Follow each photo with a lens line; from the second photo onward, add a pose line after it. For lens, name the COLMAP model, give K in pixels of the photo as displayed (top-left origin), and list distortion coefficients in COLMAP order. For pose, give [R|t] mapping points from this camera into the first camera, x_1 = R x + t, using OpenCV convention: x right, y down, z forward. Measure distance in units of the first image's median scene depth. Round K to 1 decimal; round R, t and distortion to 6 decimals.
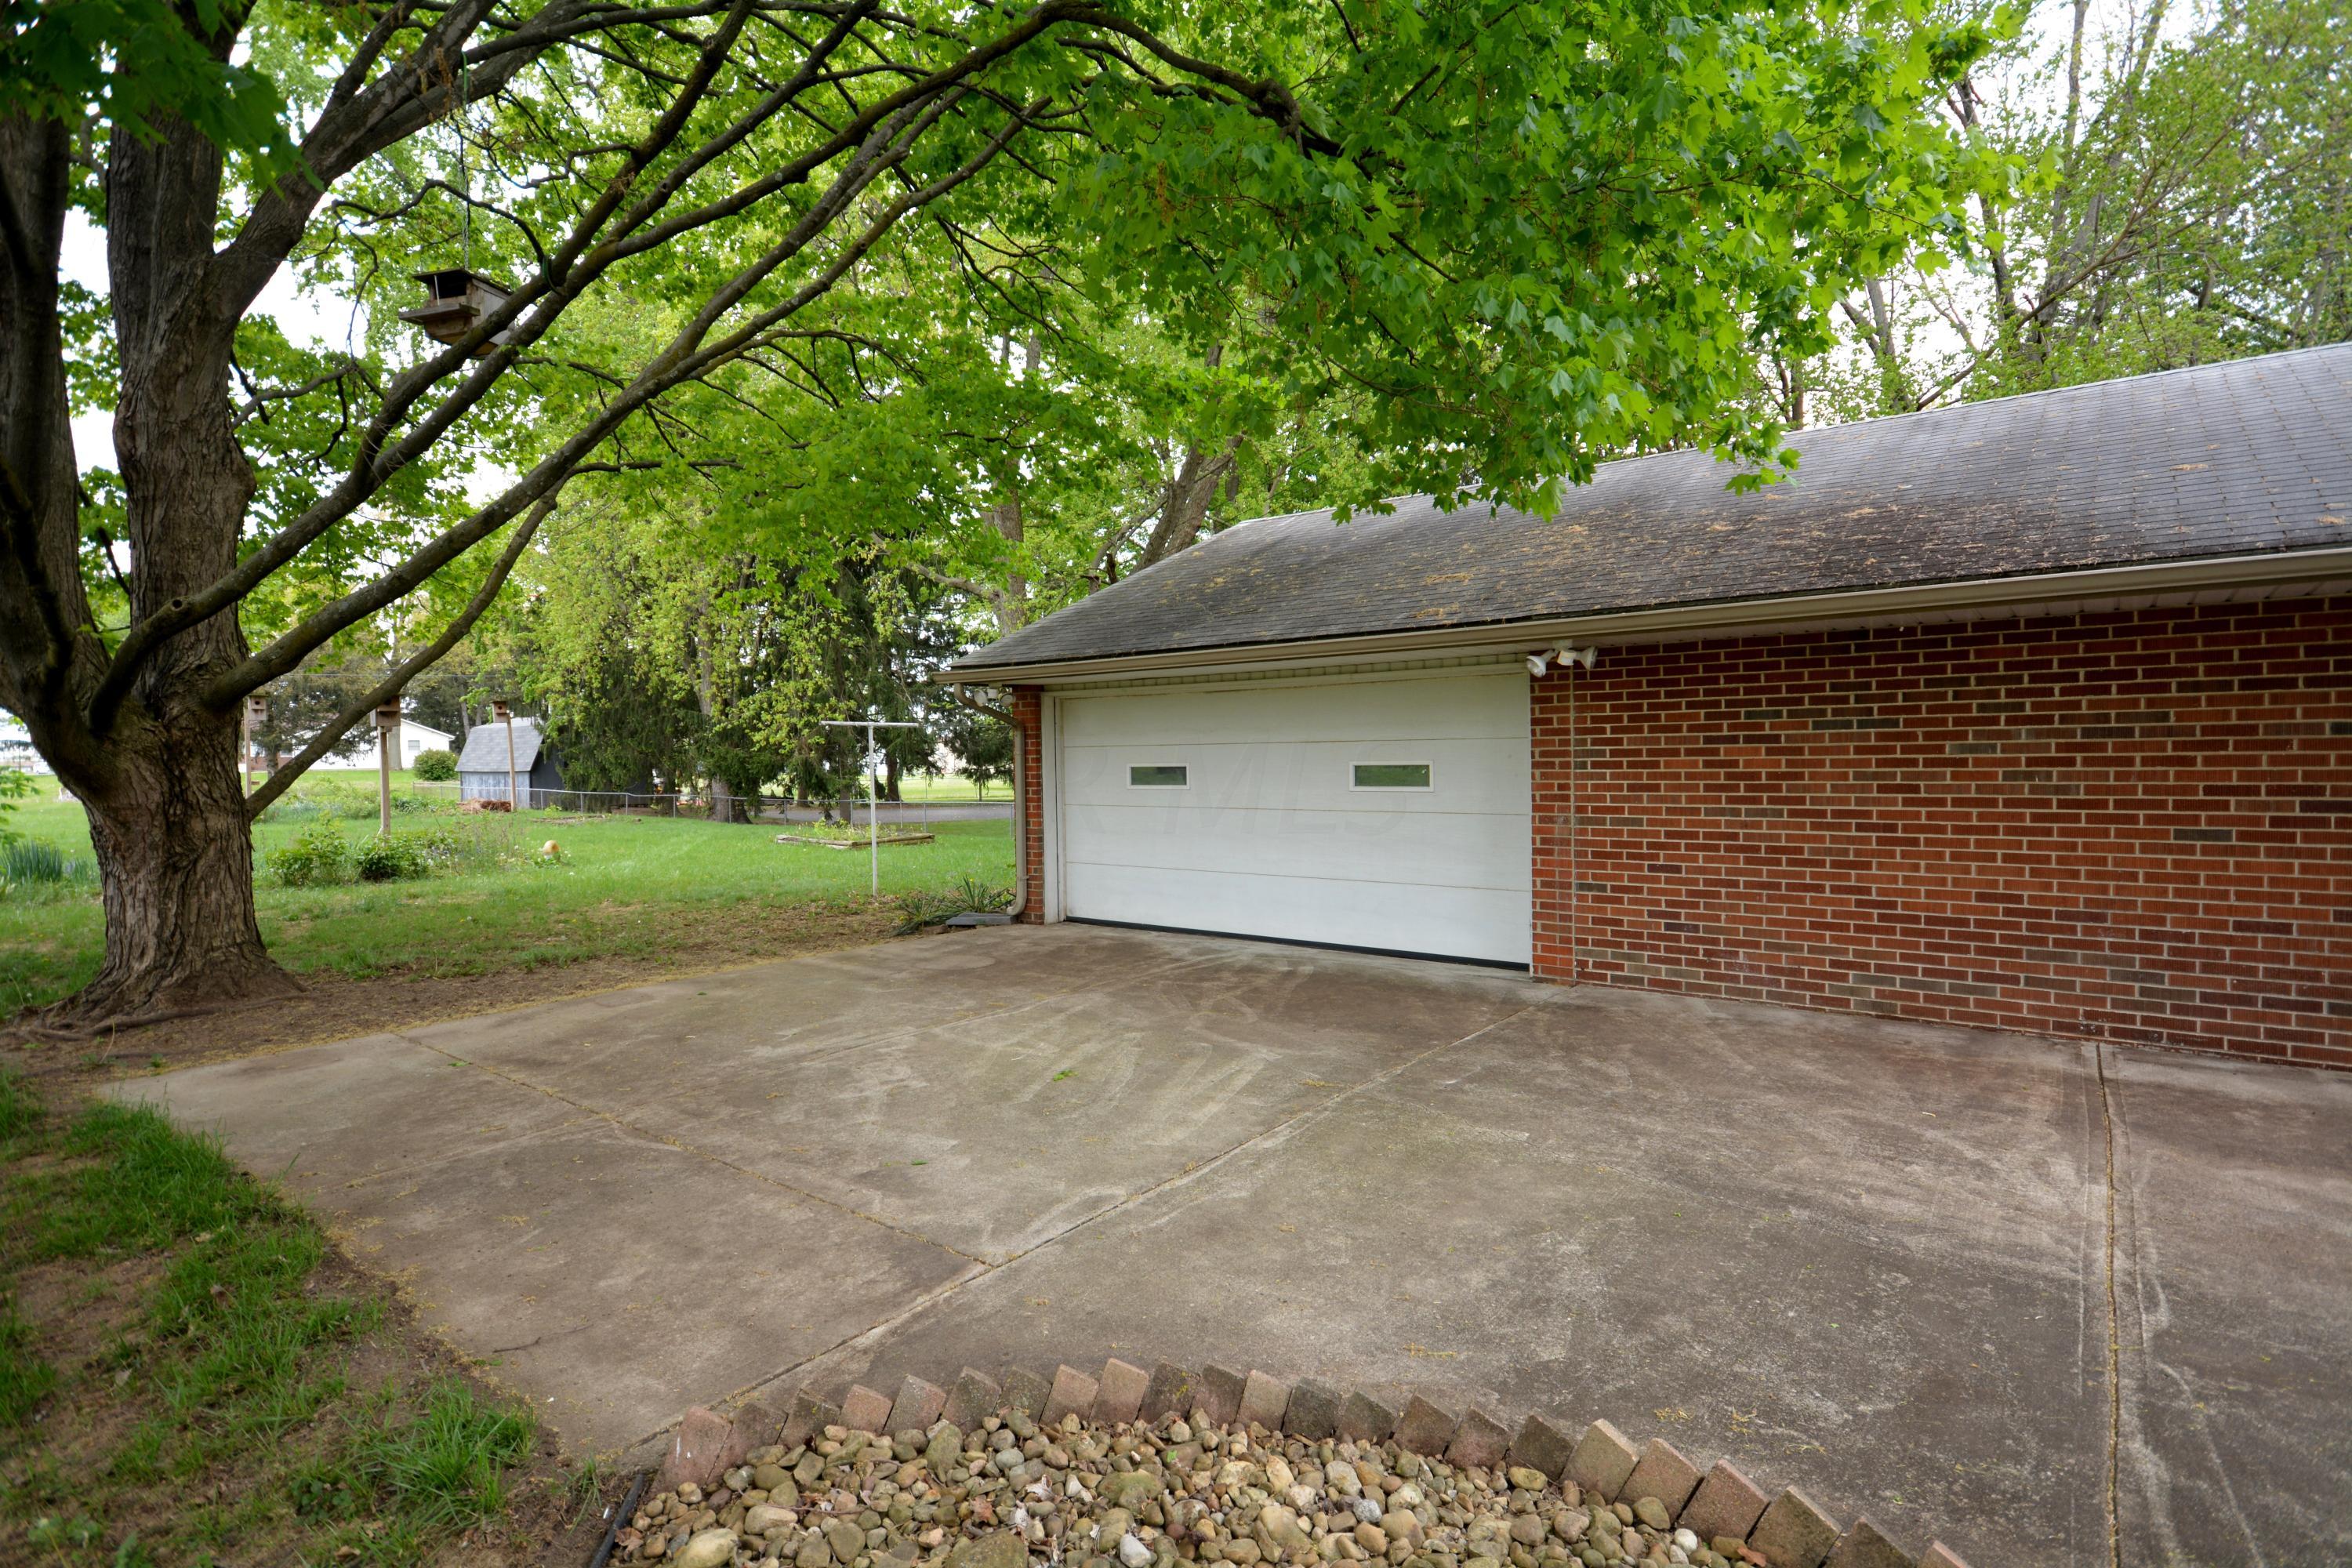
lens RADIAL K [[1168.0, 0, 1173.7], [0, 1168.0, 772.2], [0, 0, 1]] dist [-0.000951, -0.000063]
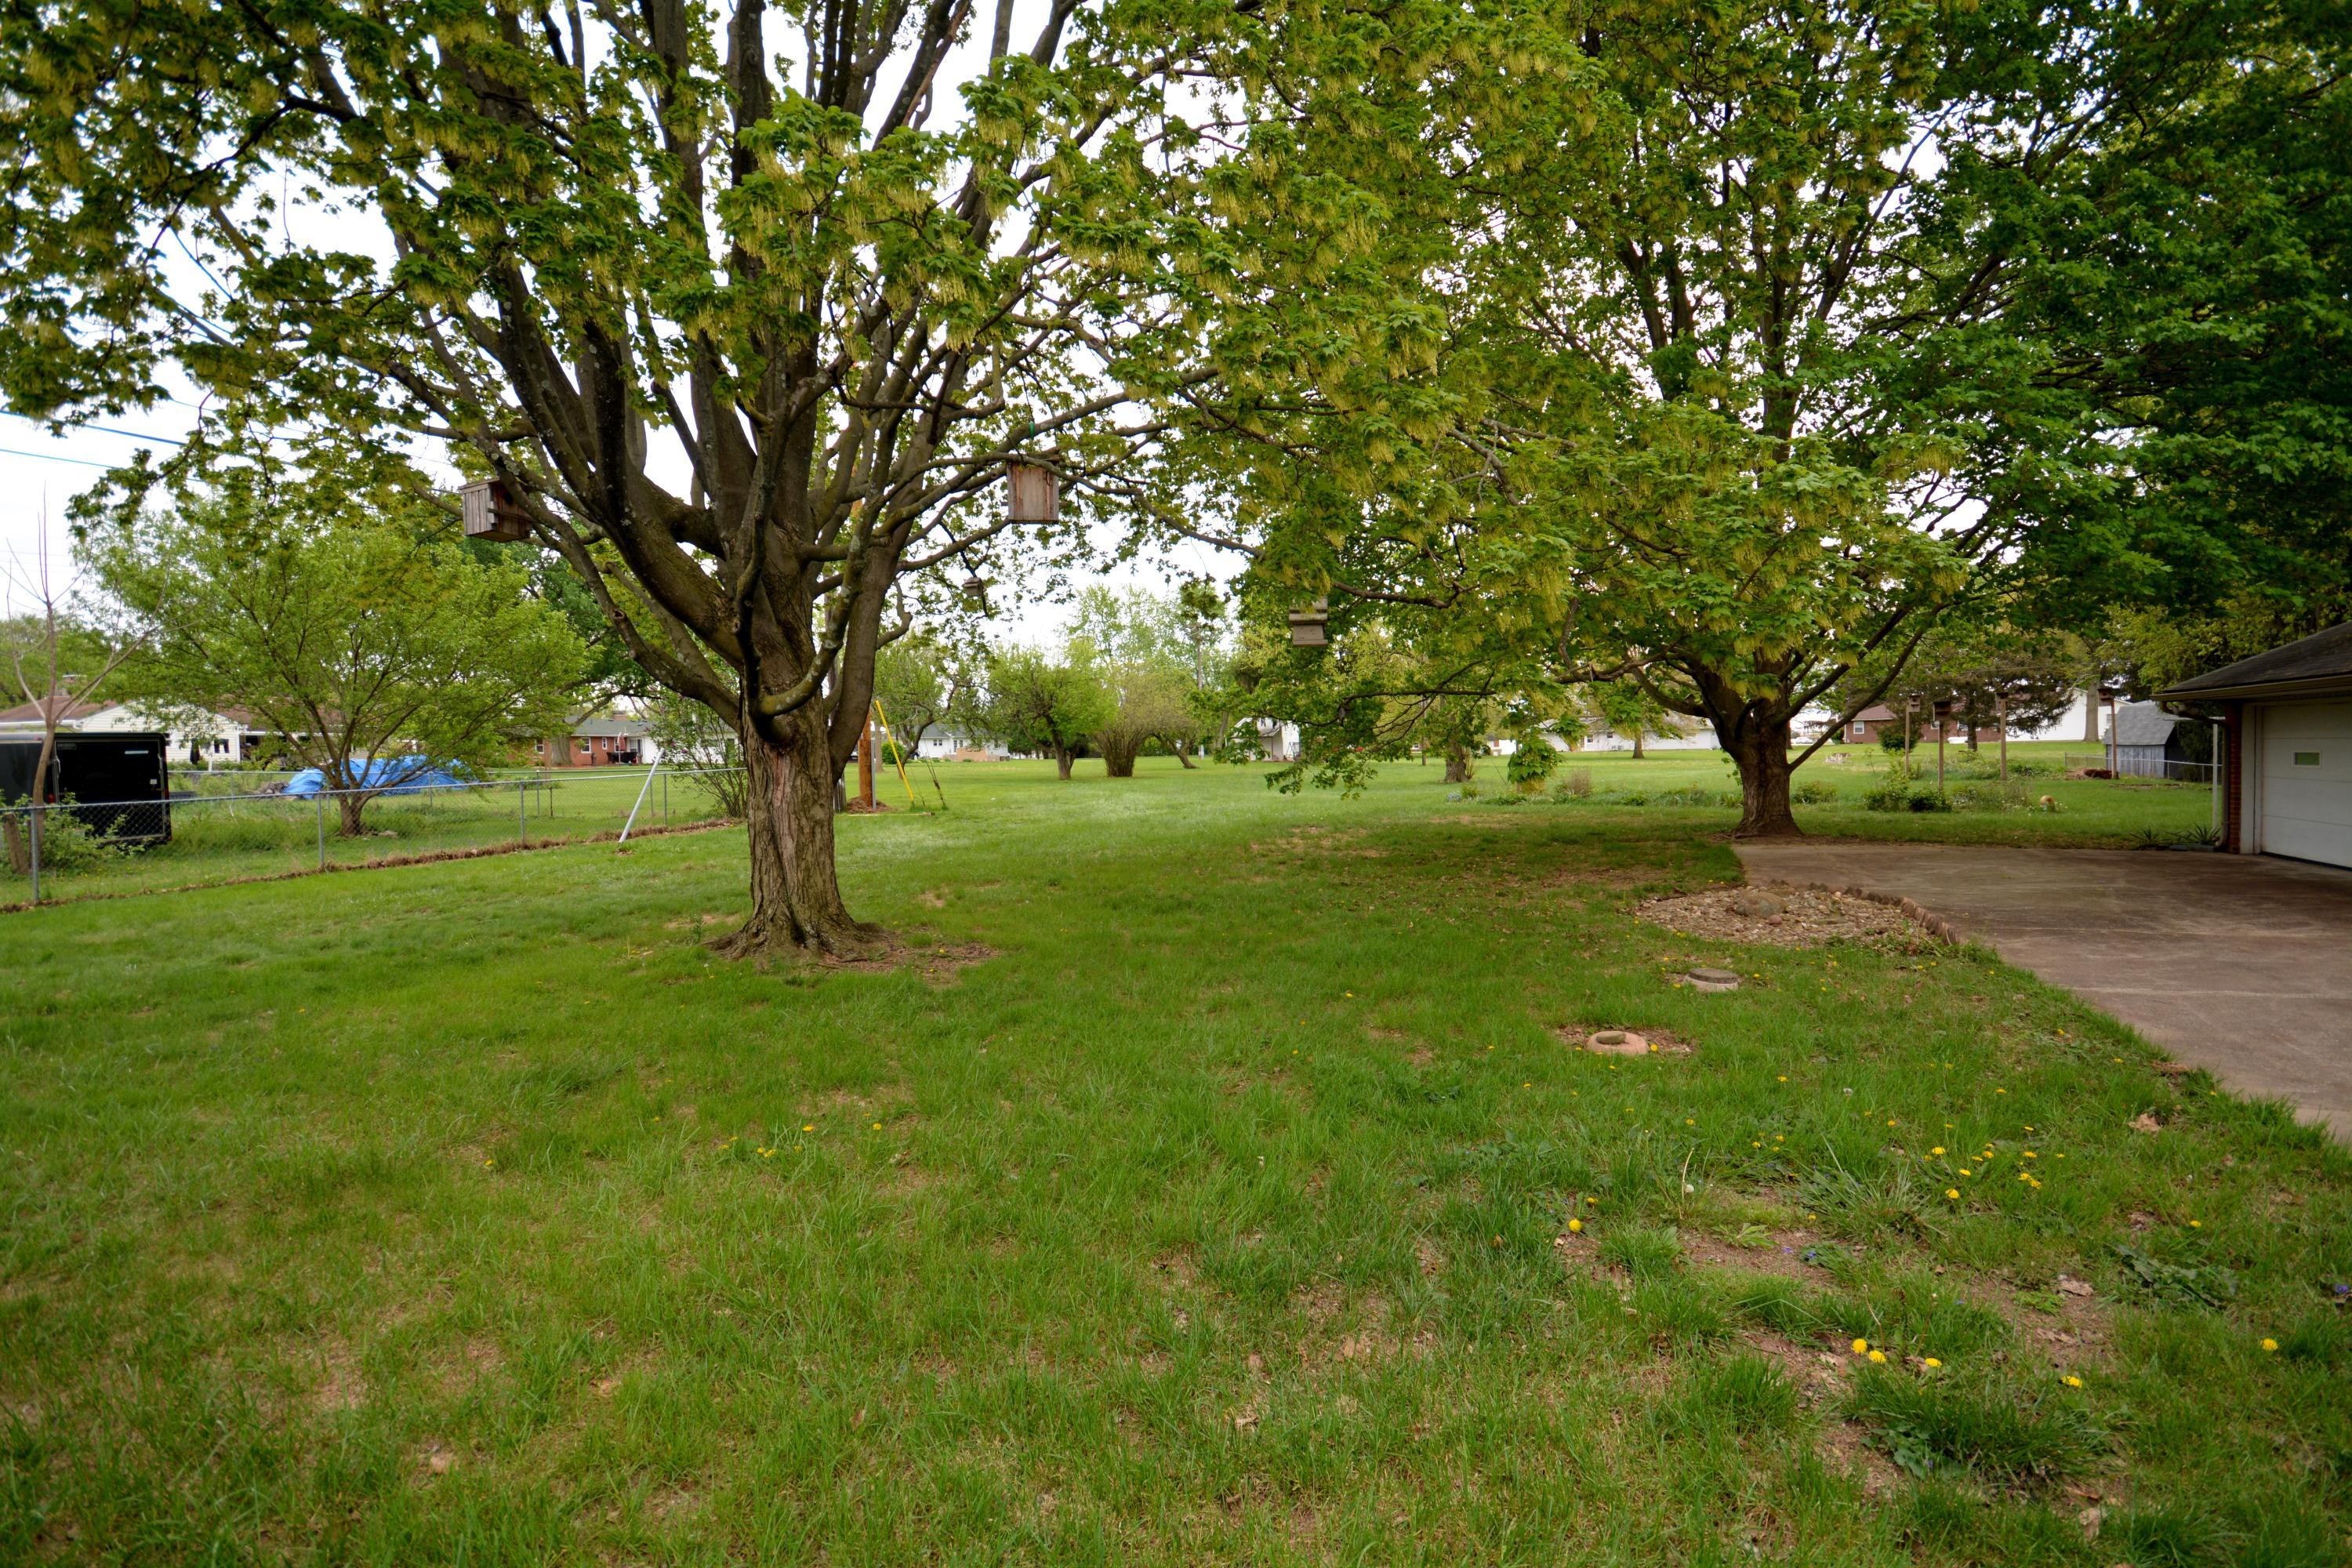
lens RADIAL K [[1032.9, 0, 1196.3], [0, 1032.9, 783.1], [0, 0, 1]] dist [-0.004128, 0.000036]
pose [[0.229423, 0.035405, -0.972683, 0.859717], [0.004438, 0.999290, 0.037420, -0.018976], [0.973317, -0.012902, 0.229103, -0.617419]]
